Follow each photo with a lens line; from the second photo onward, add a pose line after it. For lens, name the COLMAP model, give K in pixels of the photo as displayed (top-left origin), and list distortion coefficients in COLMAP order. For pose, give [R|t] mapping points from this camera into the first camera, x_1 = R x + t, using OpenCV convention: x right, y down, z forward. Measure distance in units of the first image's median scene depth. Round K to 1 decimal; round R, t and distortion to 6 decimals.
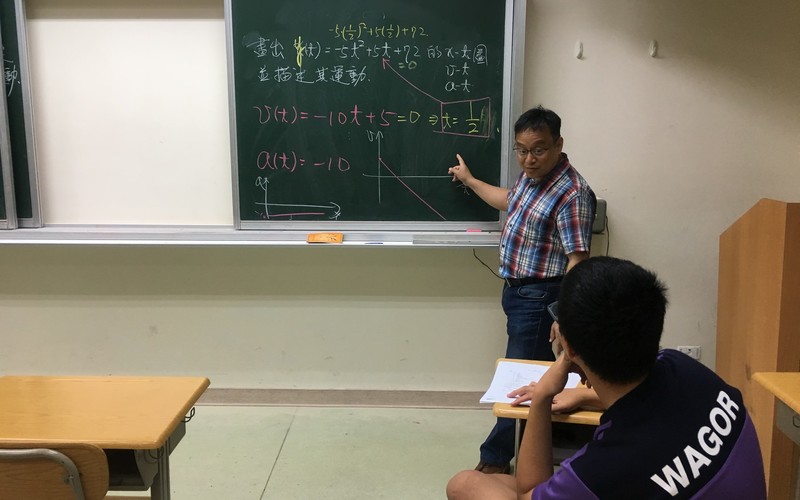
lens RADIAL K [[699.0, 0, 393.7], [0, 699.0, 246.2], [0, 0, 1]] dist [0.063815, -0.090369]
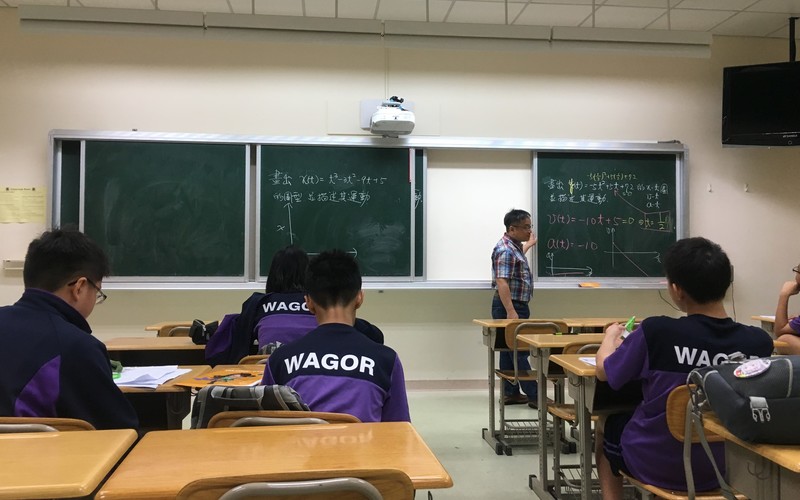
lens RADIAL K [[699.0, 0, 393.7], [0, 699.0, 241.2], [0, 0, 1]] dist [0.063815, -0.090369]
pose [[0.992304, 0.004435, 0.123745, -0.830459], [0.017358, 0.984509, -0.174474, 0.185112], [-0.122601, 0.175279, 0.976855, -0.743017]]
